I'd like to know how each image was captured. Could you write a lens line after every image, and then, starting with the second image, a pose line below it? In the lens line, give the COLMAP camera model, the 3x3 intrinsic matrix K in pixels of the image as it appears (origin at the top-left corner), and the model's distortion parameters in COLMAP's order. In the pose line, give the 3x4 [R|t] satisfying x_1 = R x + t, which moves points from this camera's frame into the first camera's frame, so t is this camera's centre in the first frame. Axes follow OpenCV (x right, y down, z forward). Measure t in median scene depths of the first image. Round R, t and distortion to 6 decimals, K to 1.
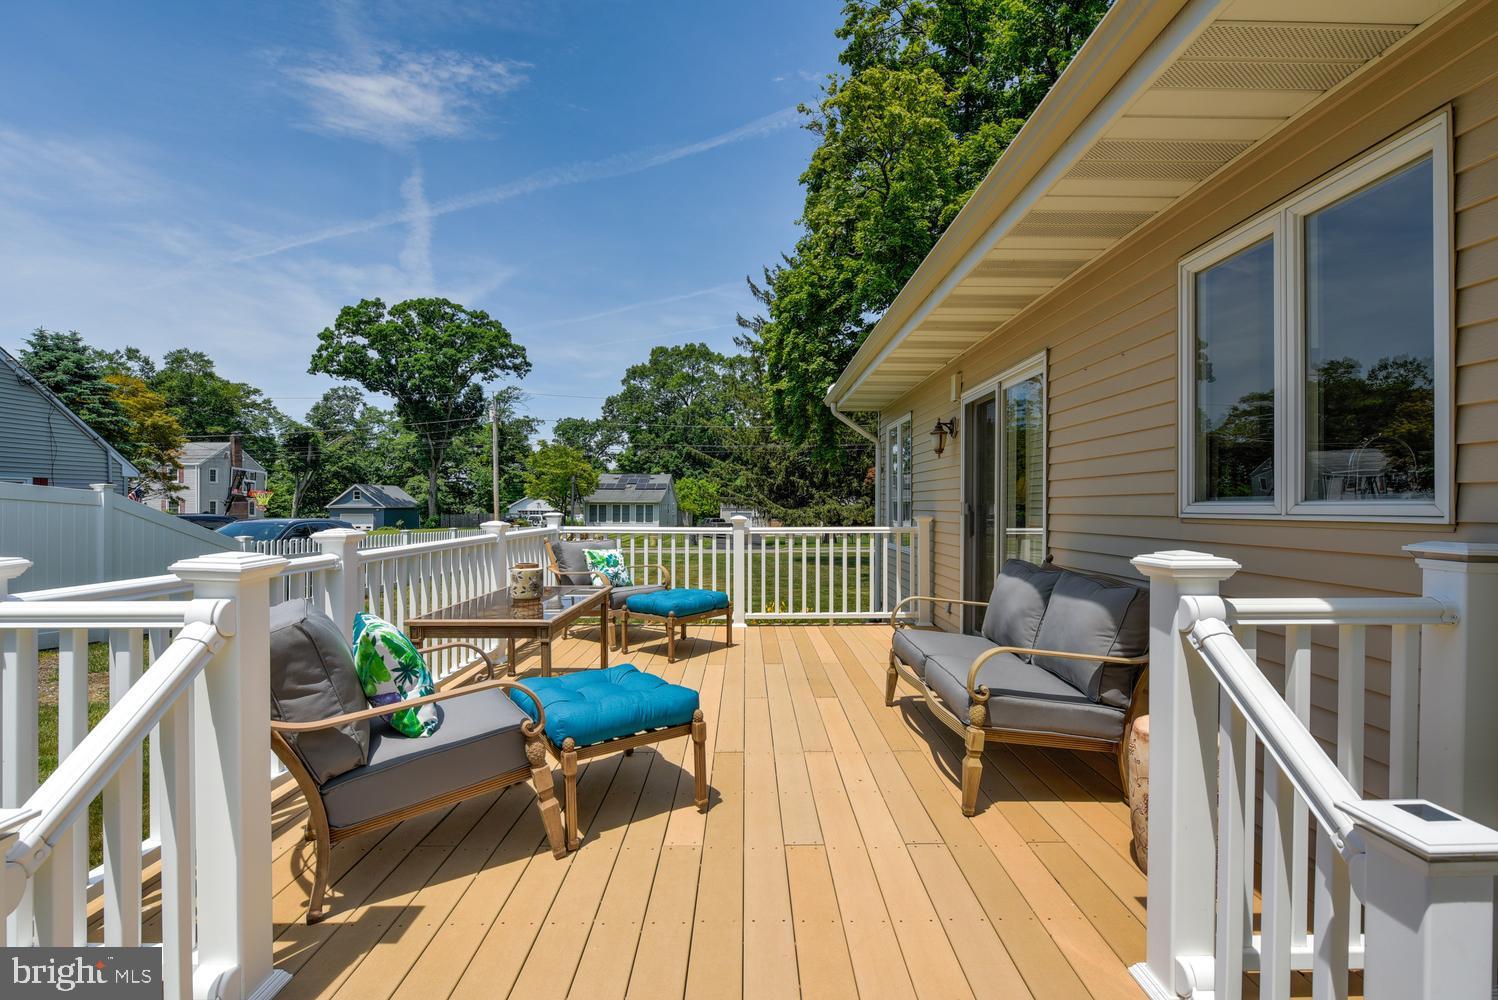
lens RADIAL K [[590.0, 0, 772.2], [0, 590.0, 502.6], [0, 0, 1]] dist [0.000159, -0.000018]
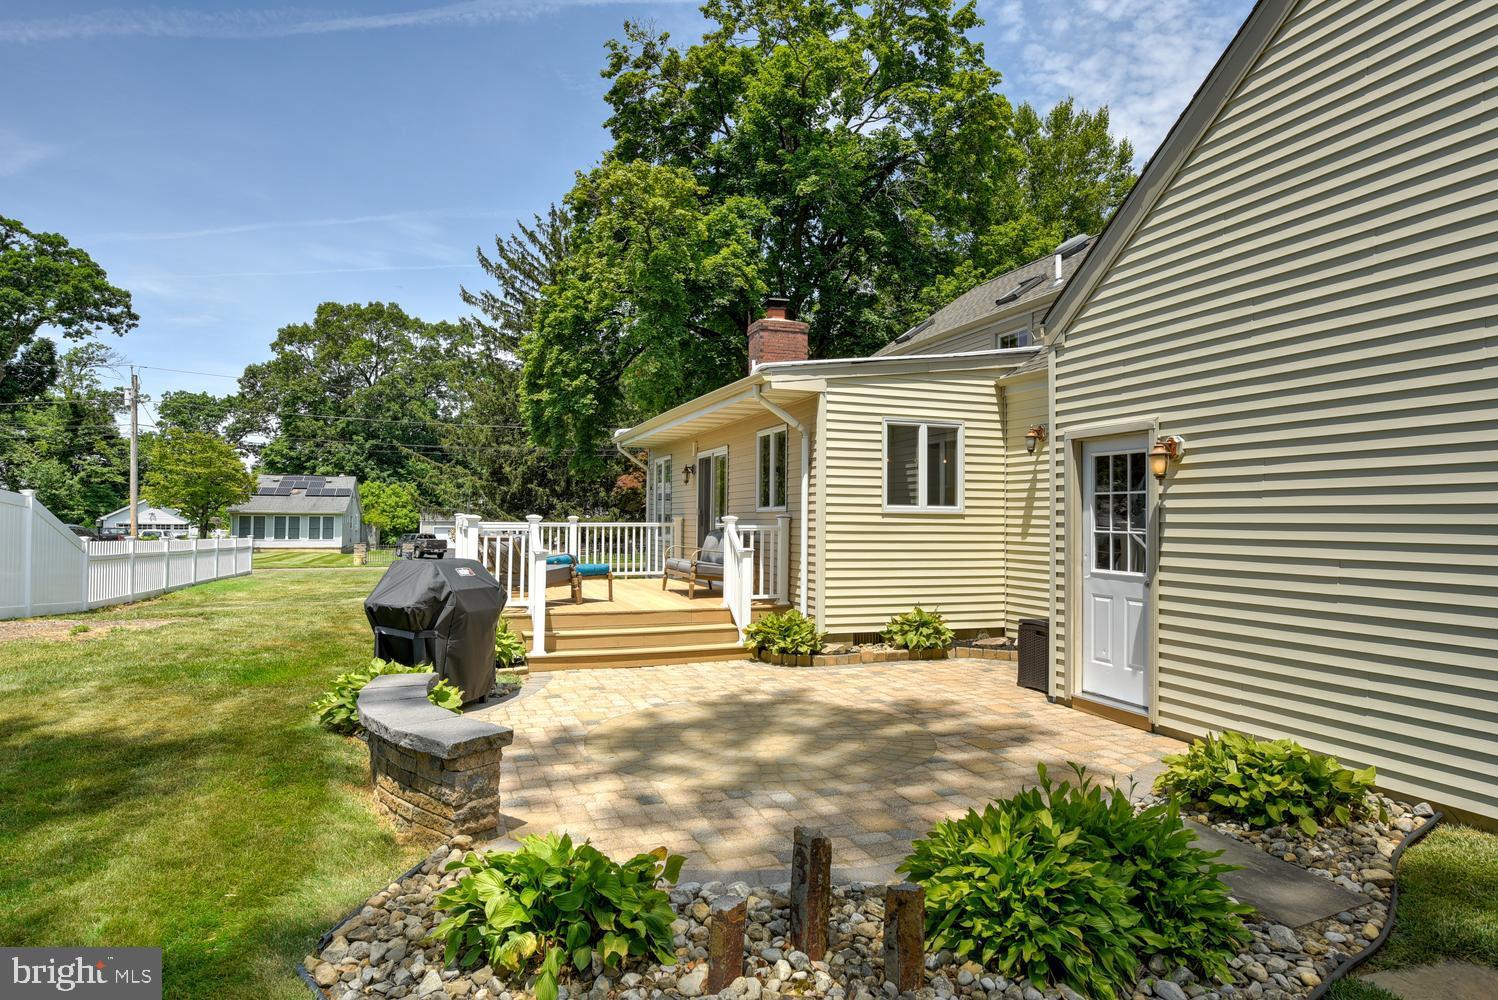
lens RADIAL K [[875.7, 0, 752.1], [0, 875.7, 499.0], [0, 0, 1]] dist [-0.000857, -0.002821]
pose [[0.943912, 0.011927, 0.329982, -0.058183], [-0.004586, 0.999725, -0.023017, 0.004206], [-0.330165, 0.020213, 0.943707, -0.225374]]
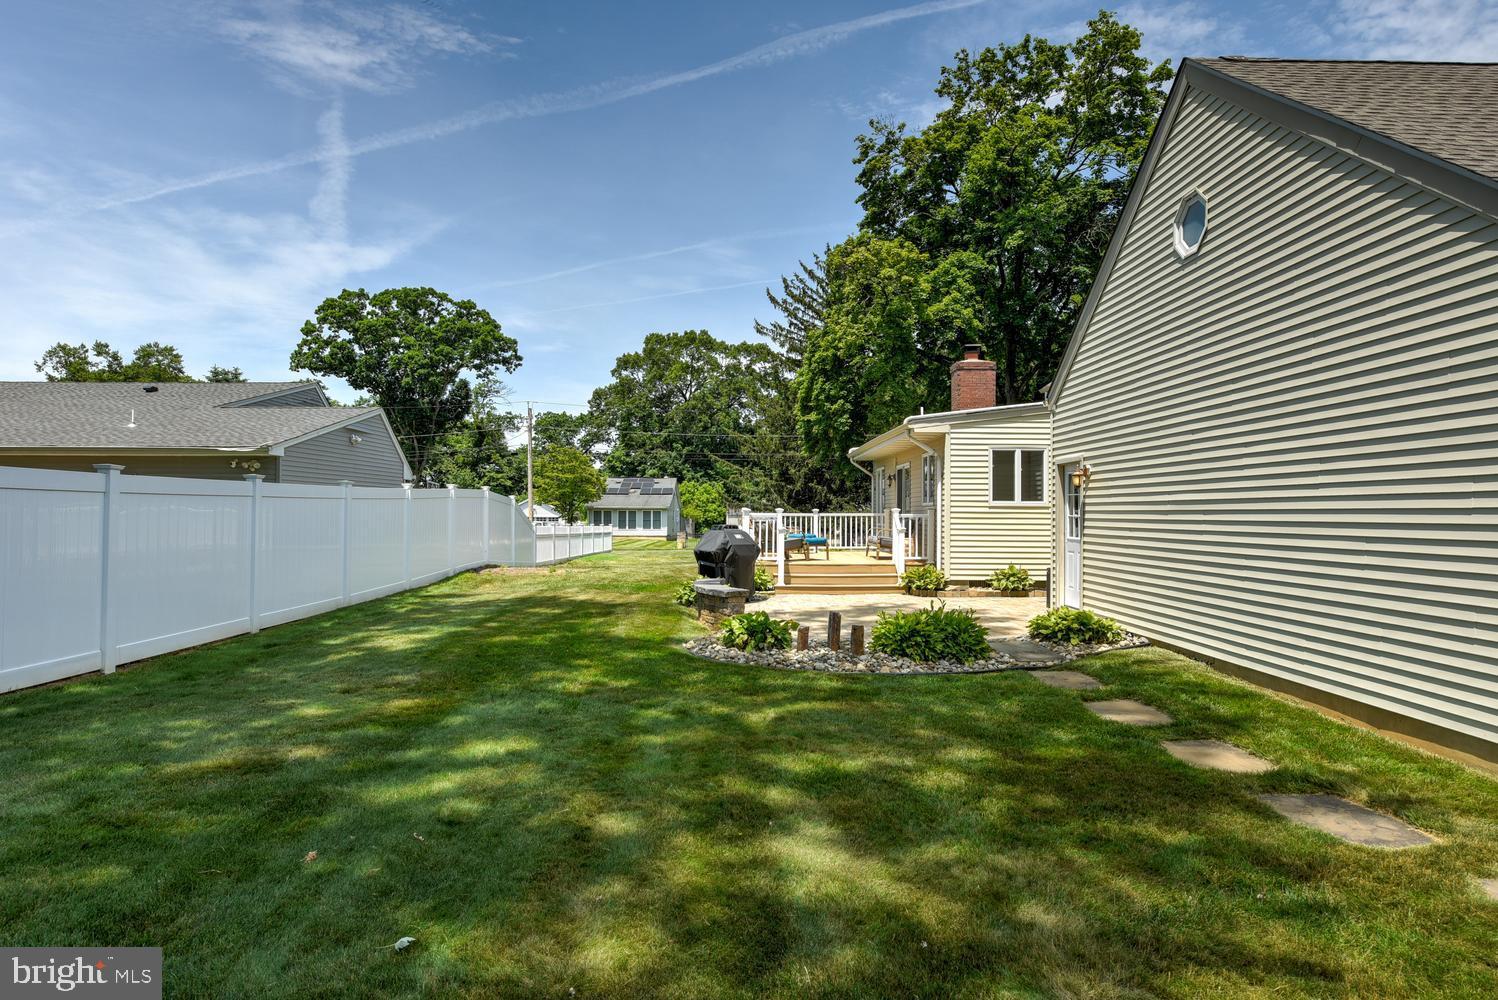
lens RADIAL K [[929.7, 0, 752.8], [0, 929.7, 499.3], [0, 0, 1]] dist [0.000622, -0.074474]
pose [[0.999998, 0.001423, -0.001035, -0.046864], [-0.001437, 0.999902, -0.013937, 0.005368], [0.001015, 0.013938, 0.999902, -0.445610]]
